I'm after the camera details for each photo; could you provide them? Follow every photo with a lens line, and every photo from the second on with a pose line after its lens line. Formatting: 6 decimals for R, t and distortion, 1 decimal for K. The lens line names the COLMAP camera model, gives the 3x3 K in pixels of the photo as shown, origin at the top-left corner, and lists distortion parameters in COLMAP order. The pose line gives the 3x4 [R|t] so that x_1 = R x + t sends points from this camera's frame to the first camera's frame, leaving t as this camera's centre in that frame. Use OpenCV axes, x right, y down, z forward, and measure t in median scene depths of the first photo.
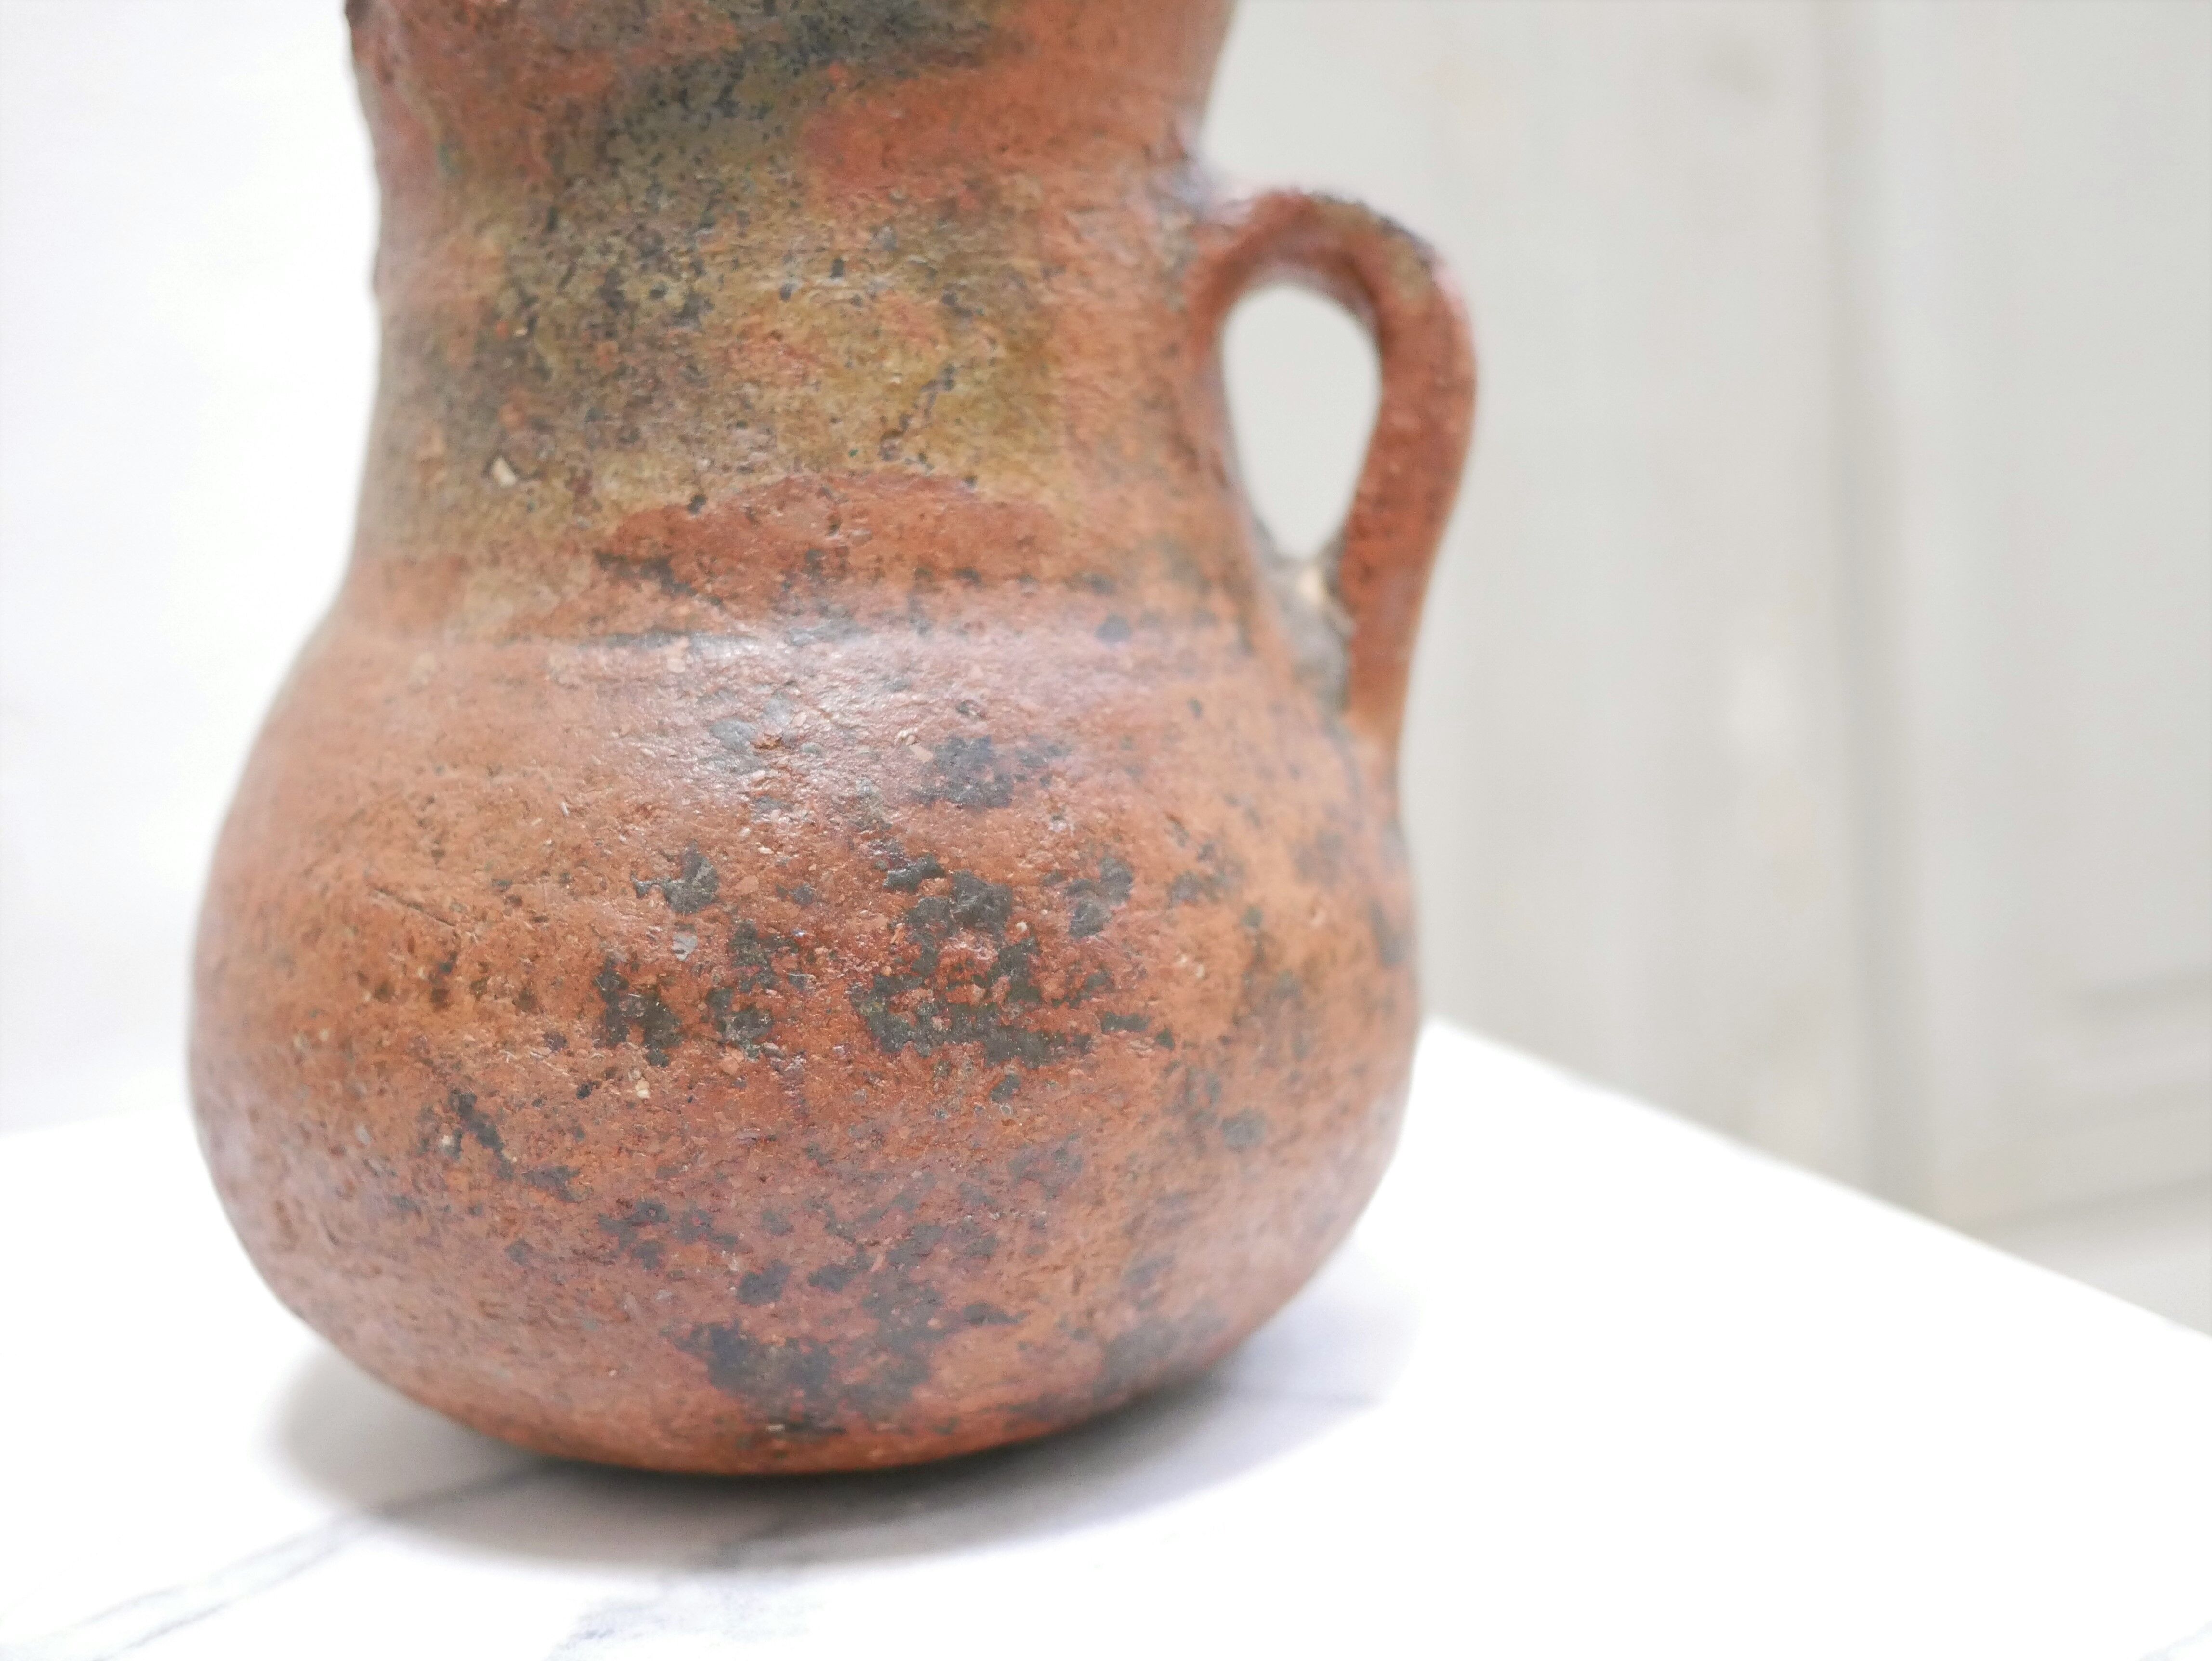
lens RADIAL K [[2589.1, 0, 1106.0], [0, 2589.1, 830.5], [0, 0, 1]] dist [-0.036579, 0.074393]
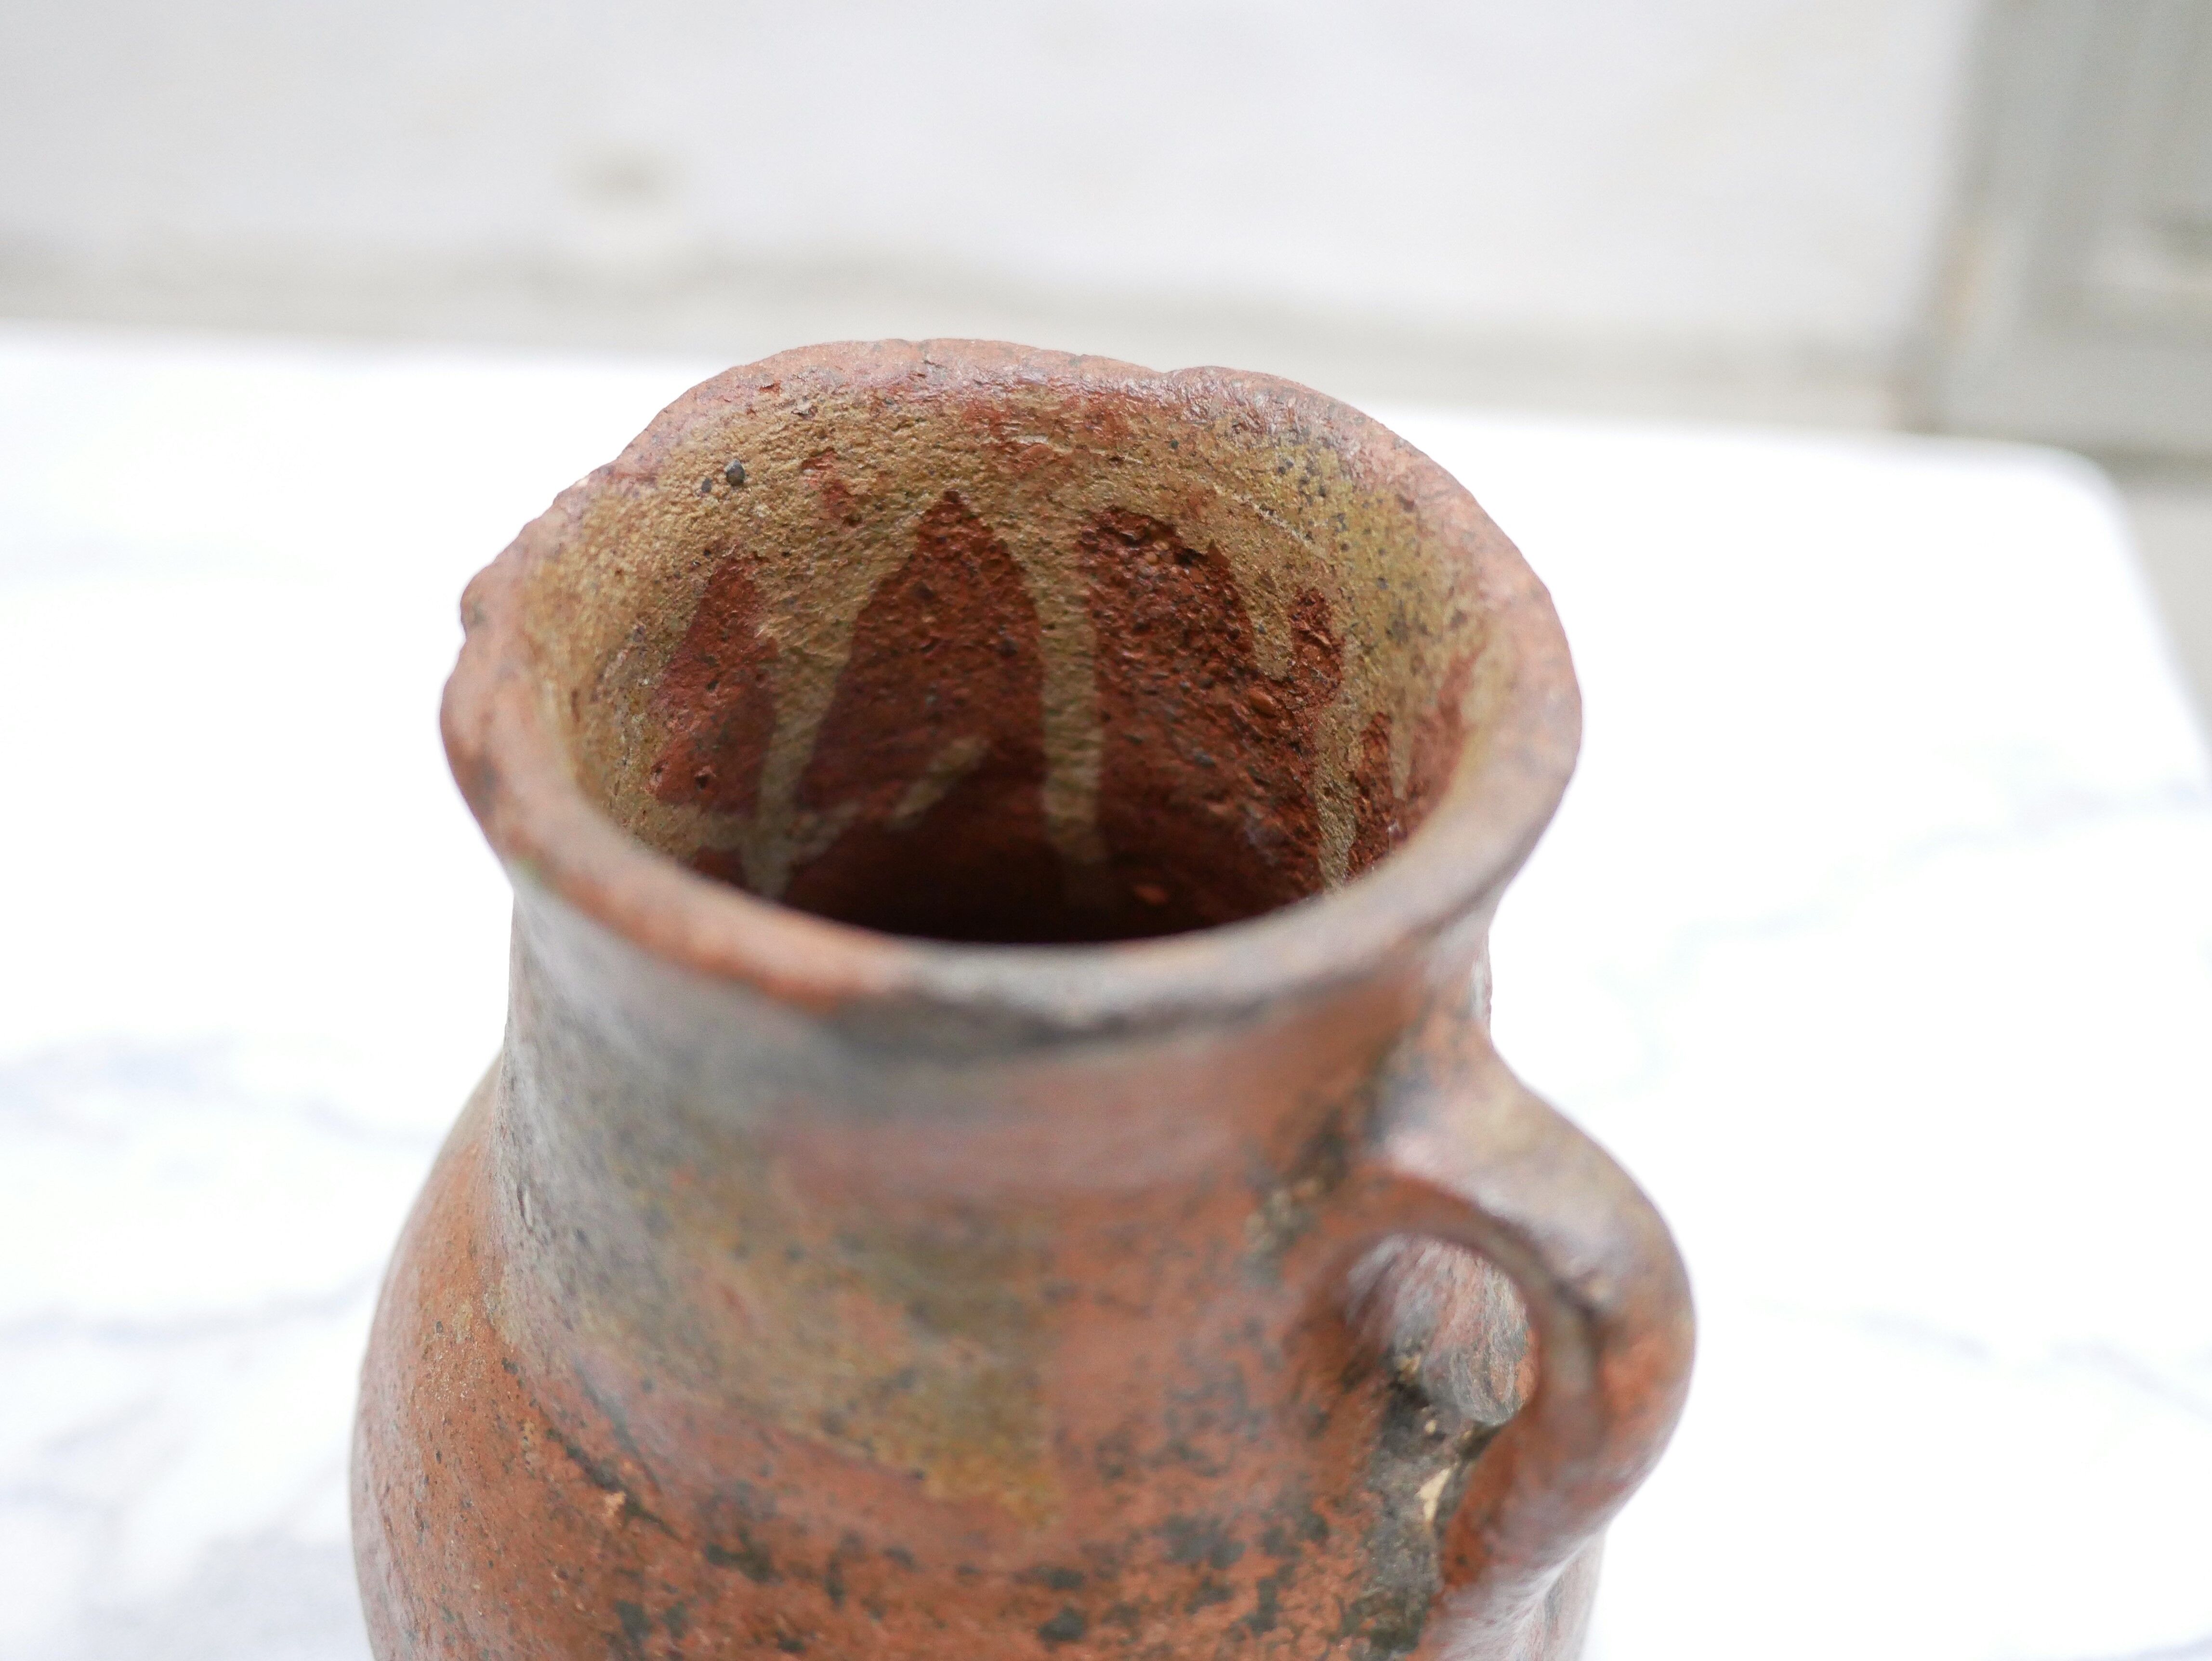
lens RADIAL K [[2589.1, 0, 1106.0], [0, 2589.1, 830.5], [0, 0, 1]] dist [-0.036579, 0.074393]
pose [[0.854253, 0.375582, -0.359431, 0.237809], [-0.135807, 0.828622, 0.543086, -0.810399], [0.501806, -0.415119, 0.758859, 0.462682]]
